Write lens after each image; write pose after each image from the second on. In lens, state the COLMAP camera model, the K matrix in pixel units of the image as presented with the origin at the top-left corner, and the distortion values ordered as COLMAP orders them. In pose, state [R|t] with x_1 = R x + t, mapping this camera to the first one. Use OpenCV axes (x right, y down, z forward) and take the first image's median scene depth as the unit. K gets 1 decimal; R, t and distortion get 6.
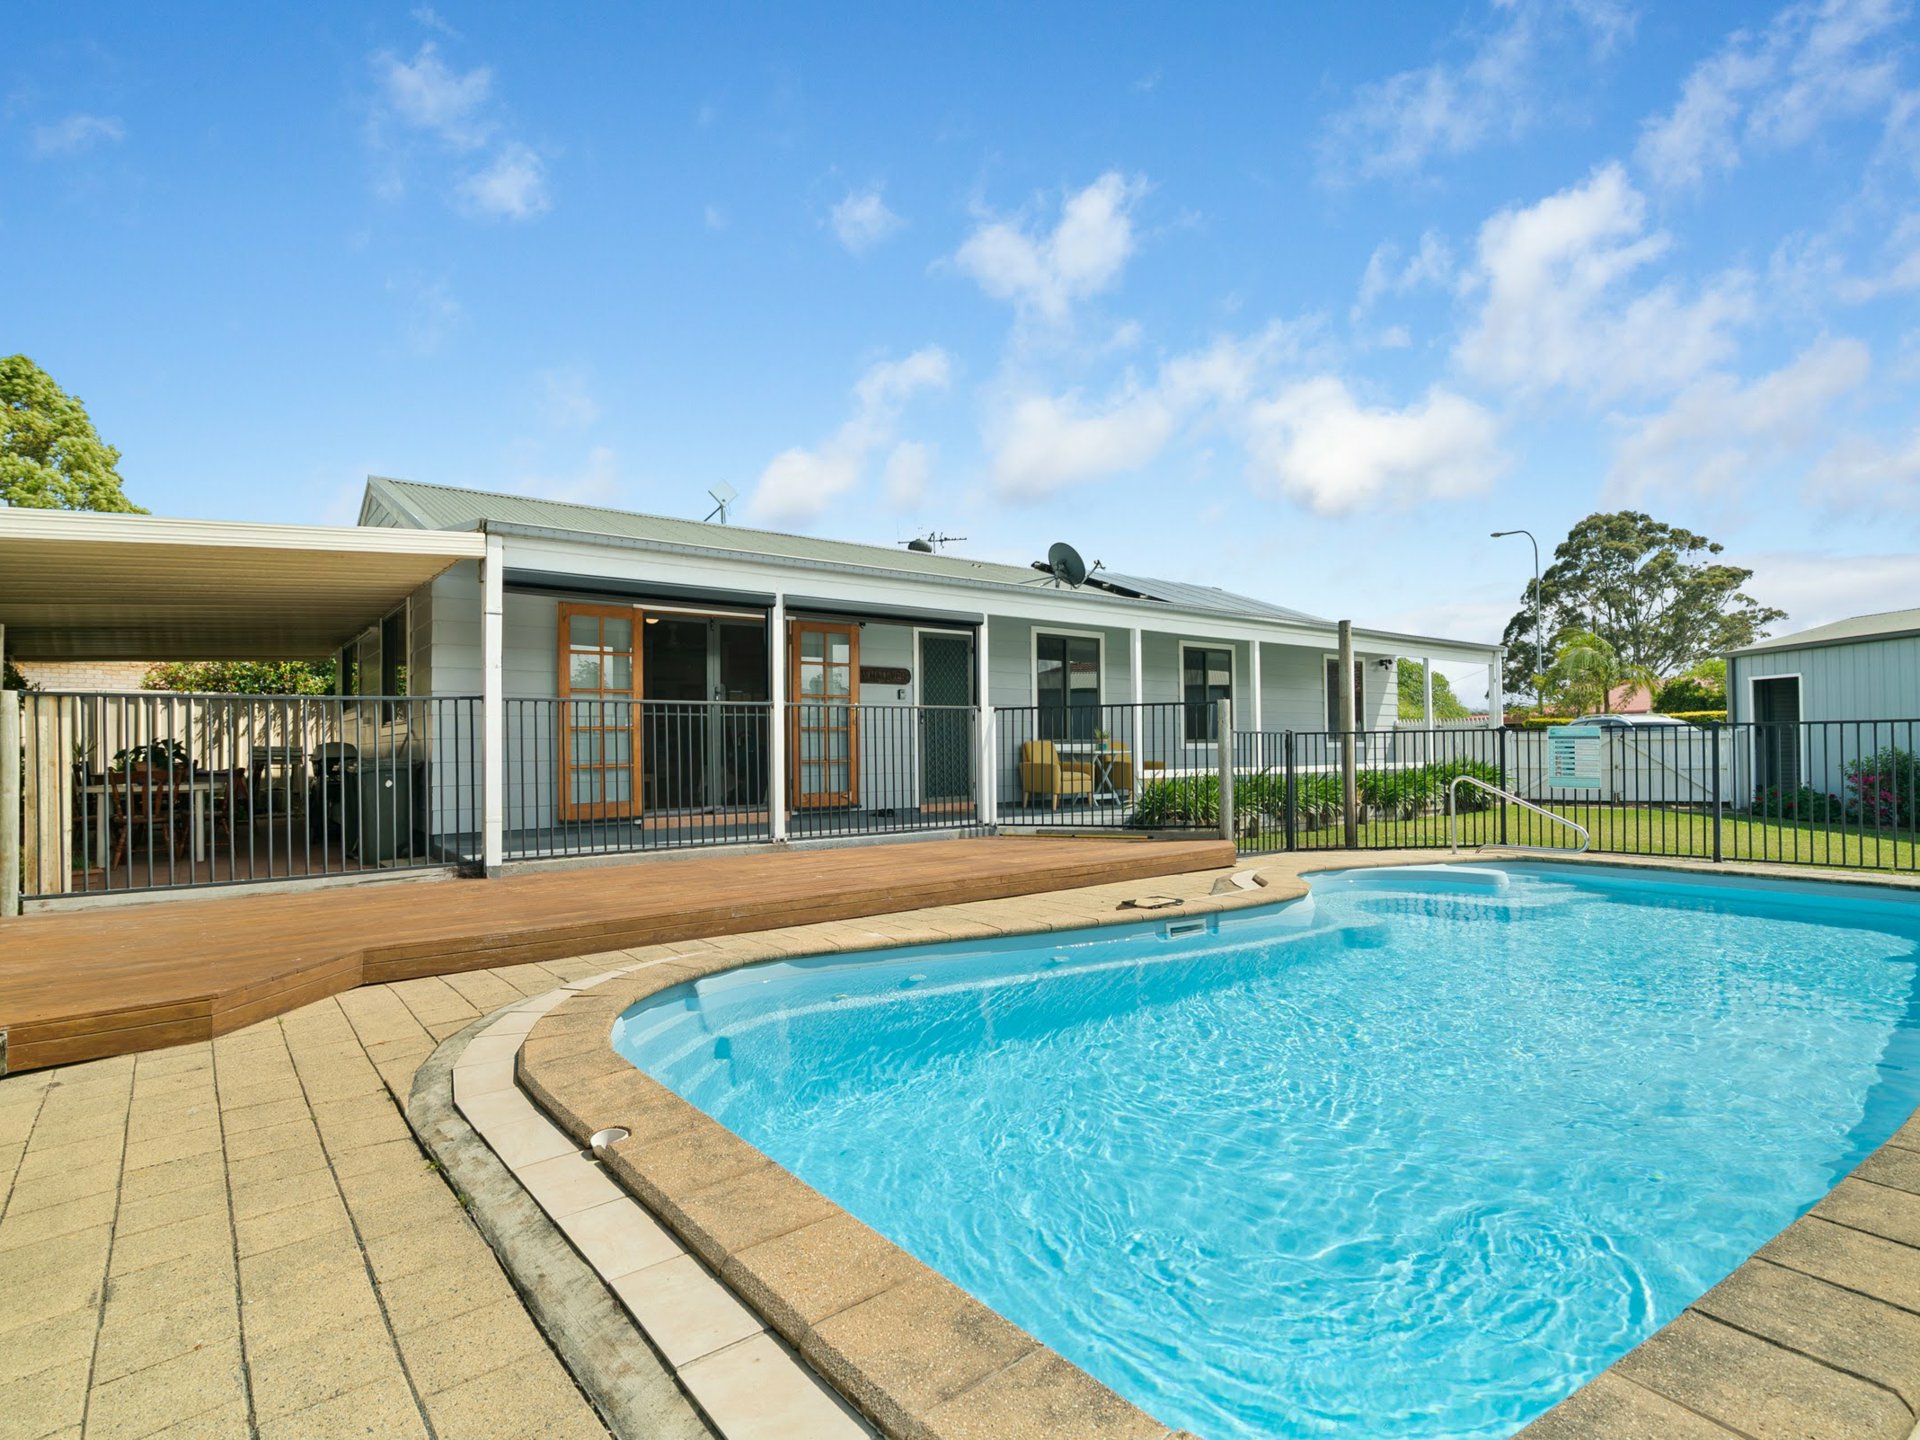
lens RADIAL K [[993.8, 0, 960.0], [0, 993.8, 720.0], [0, 0, 1]] dist [0.000410, -0.000215]
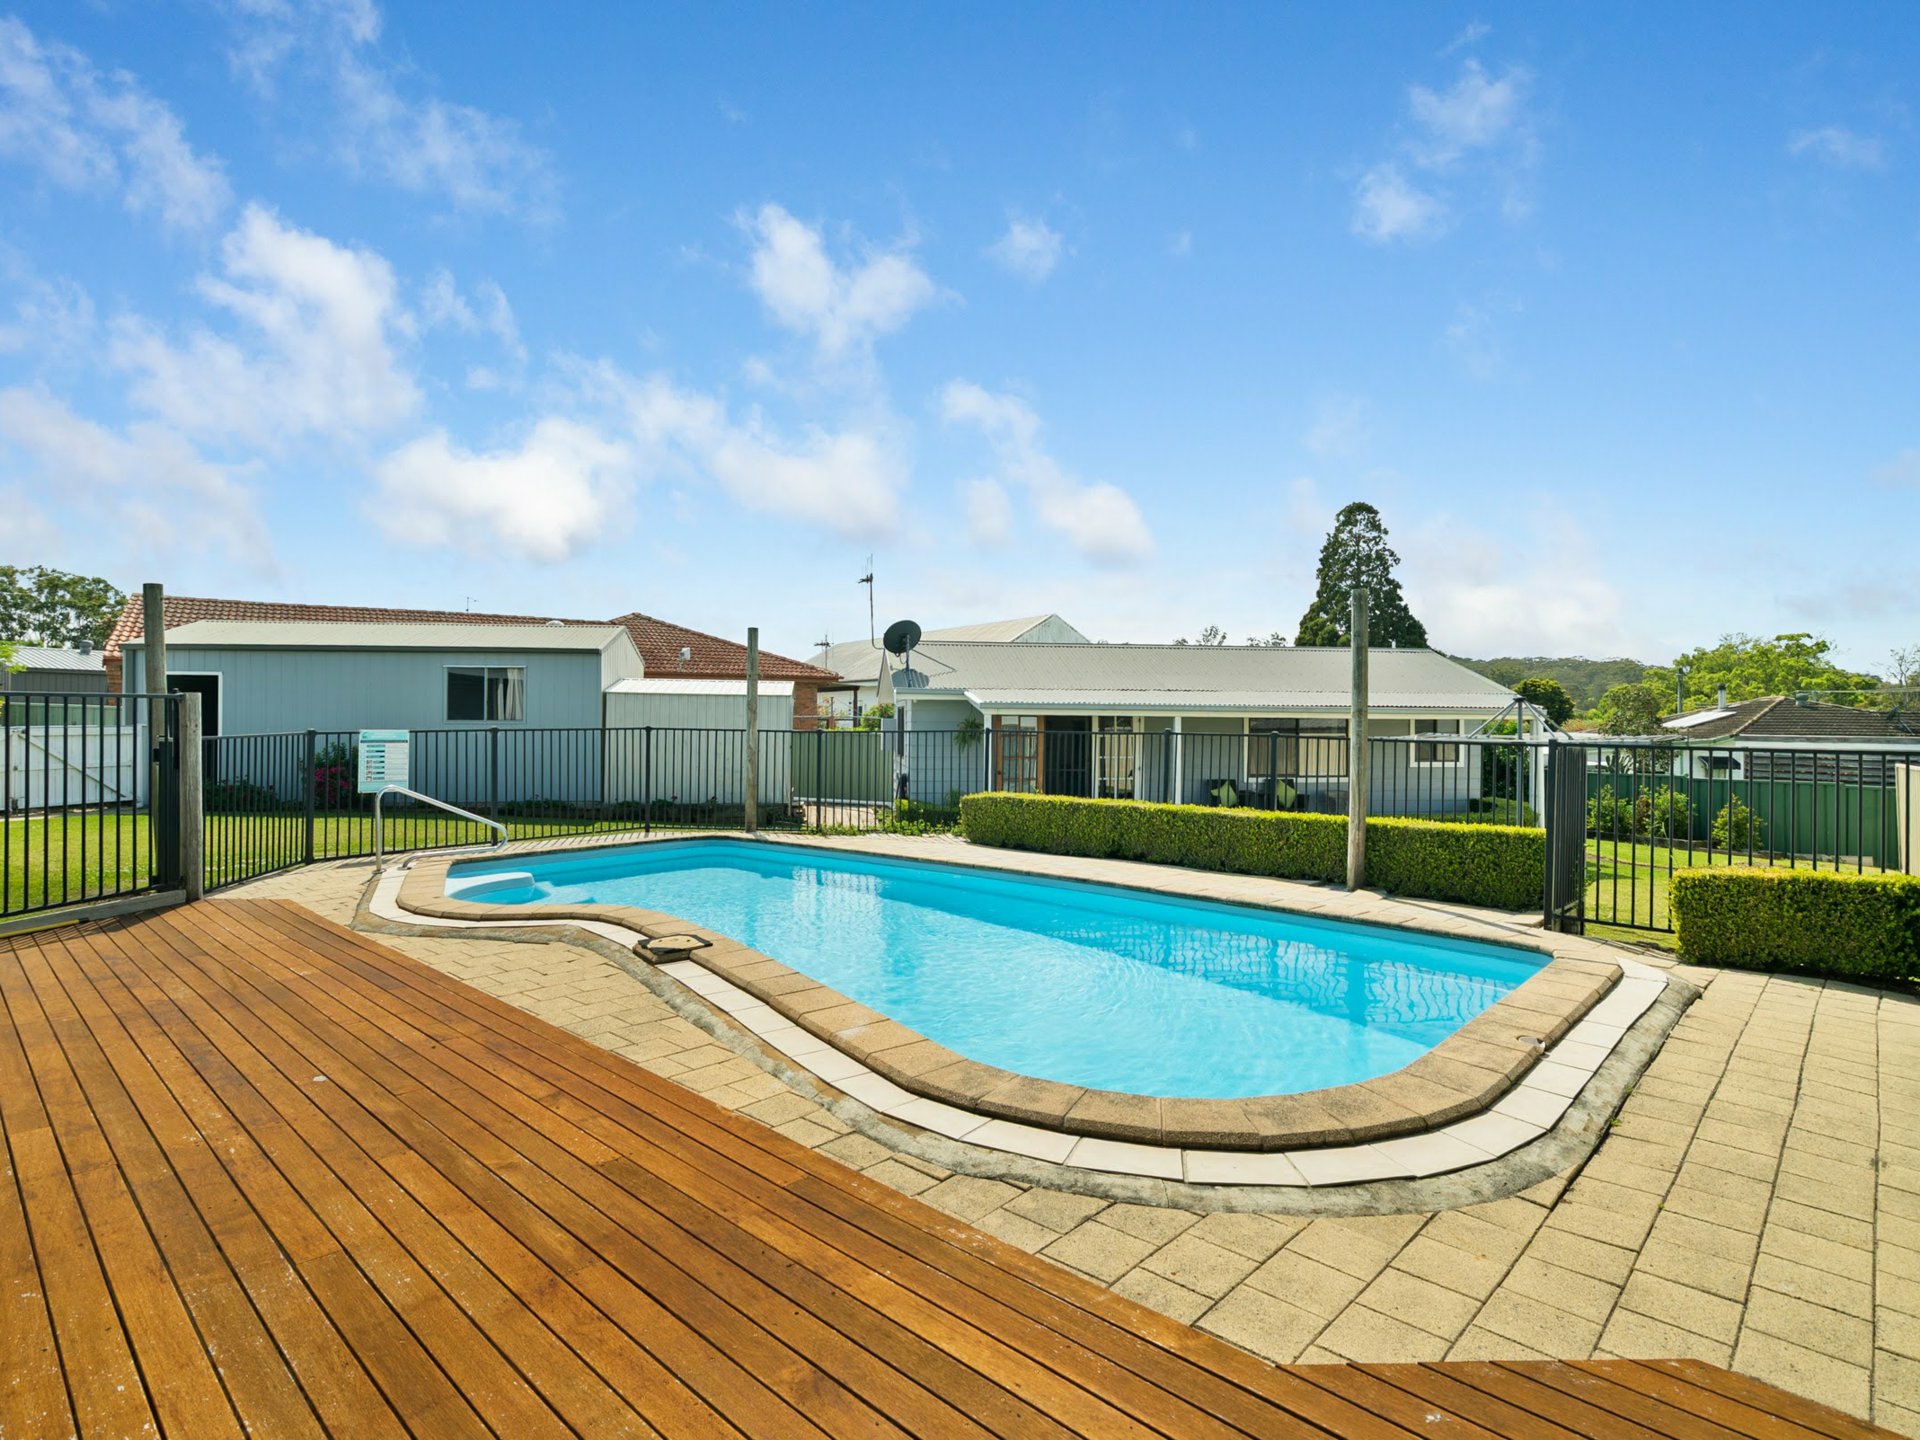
lens RADIAL K [[993.8, 0, 960.0], [0, 993.8, 720.0], [0, 0, 1]] dist [0.000410, -0.000215]
pose [[-0.142897, -0.008768, 0.989699, -2.026880], [-0.014476, 0.999872, 0.006768, -0.078790], [-0.989632, -0.013360, -0.143006, 2.454509]]
